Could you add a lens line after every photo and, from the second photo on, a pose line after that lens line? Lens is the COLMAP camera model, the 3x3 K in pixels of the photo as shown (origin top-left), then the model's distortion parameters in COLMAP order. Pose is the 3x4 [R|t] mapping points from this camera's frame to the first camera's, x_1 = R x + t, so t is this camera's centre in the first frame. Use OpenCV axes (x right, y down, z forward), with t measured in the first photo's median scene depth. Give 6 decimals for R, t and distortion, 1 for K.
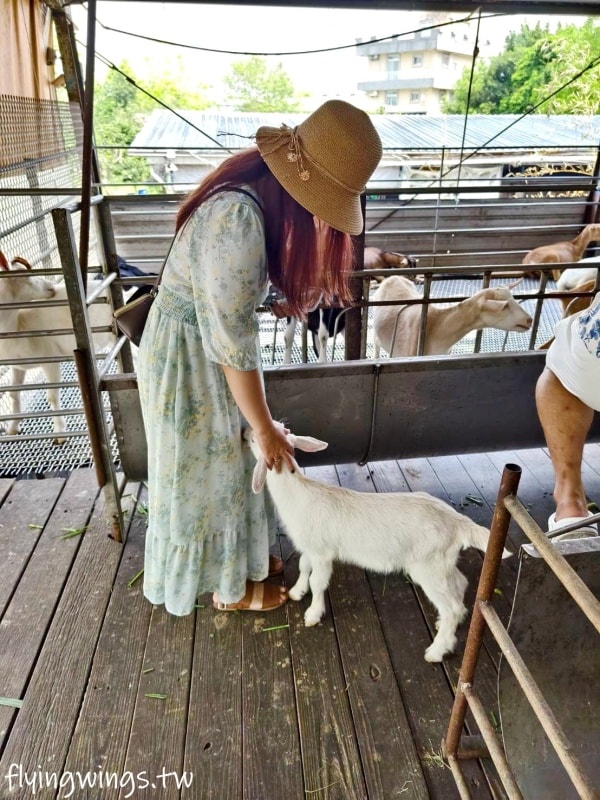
lens RADIAL K [[539.8, 0, 300.3], [0, 539.8, 396.5], [0, 0, 1]] dist [-0.000408, -0.008866]
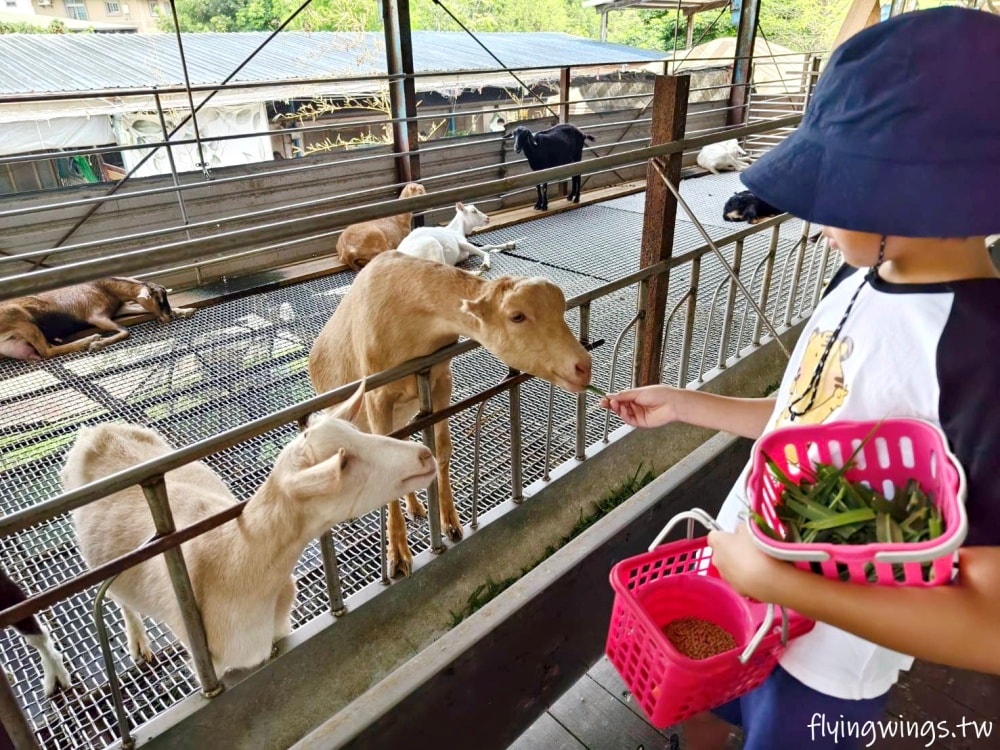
lens RADIAL K [[674.8, 0, 499.6], [0, 674.8, 377.2], [0, 0, 1]] dist [-0.000408, -0.008866]
pose [[0.799039, -0.274147, 0.535144, 0.059051], [0.278628, 0.957506, 0.074489, -0.075298], [-0.532825, 0.089587, 0.841470, 0.144885]]
